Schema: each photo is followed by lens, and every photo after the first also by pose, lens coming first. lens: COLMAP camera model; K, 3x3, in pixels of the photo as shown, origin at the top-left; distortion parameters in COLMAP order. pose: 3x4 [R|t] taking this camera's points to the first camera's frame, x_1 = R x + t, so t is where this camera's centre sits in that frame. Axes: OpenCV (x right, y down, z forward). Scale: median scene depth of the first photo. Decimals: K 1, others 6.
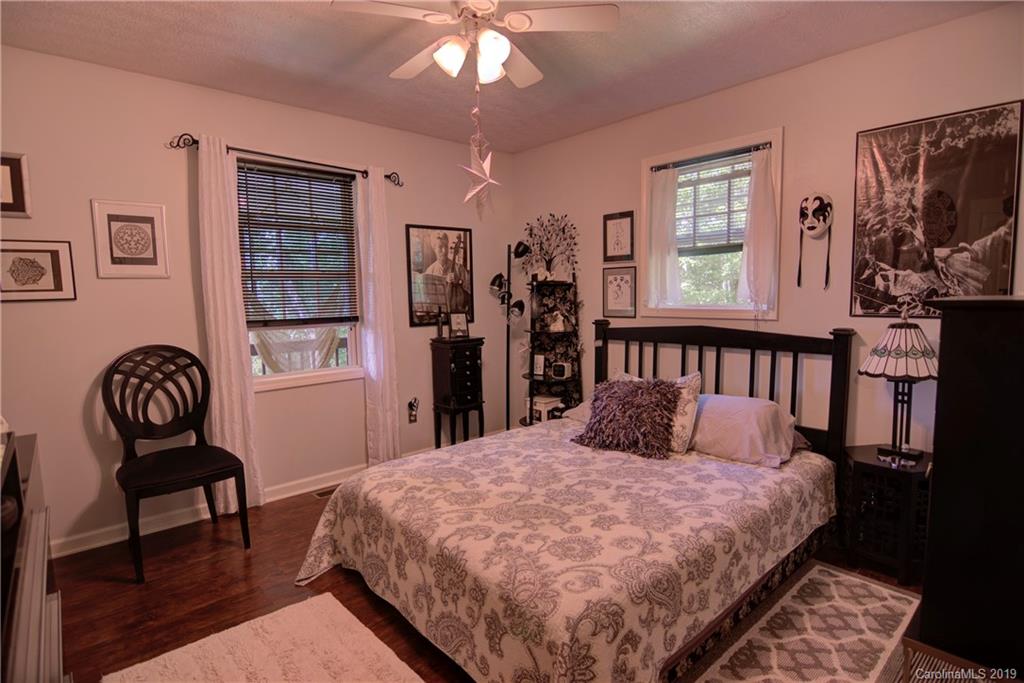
lens RADIAL K [[520.1, 0, 506.6], [0, 520.1, 342.3], [0, 0, 1]] dist [-0.002985, -0.011718]
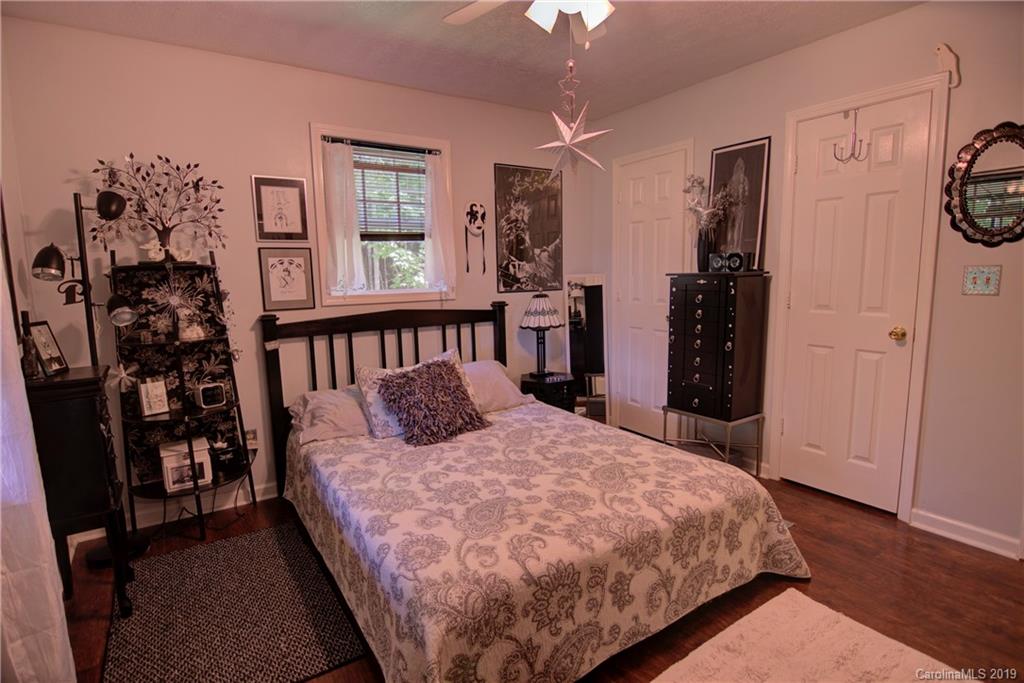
lens RADIAL K [[520.1, 0, 509.1], [0, 520.1, 344.6], [0, 0, 1]] dist [-0.002985, -0.011718]
pose [[0.127685, -0.123097, 0.984146, -0.774360], [0.112764, 0.987636, 0.108903, -0.062567], [-0.985384, 0.097071, 0.139987, 0.790527]]
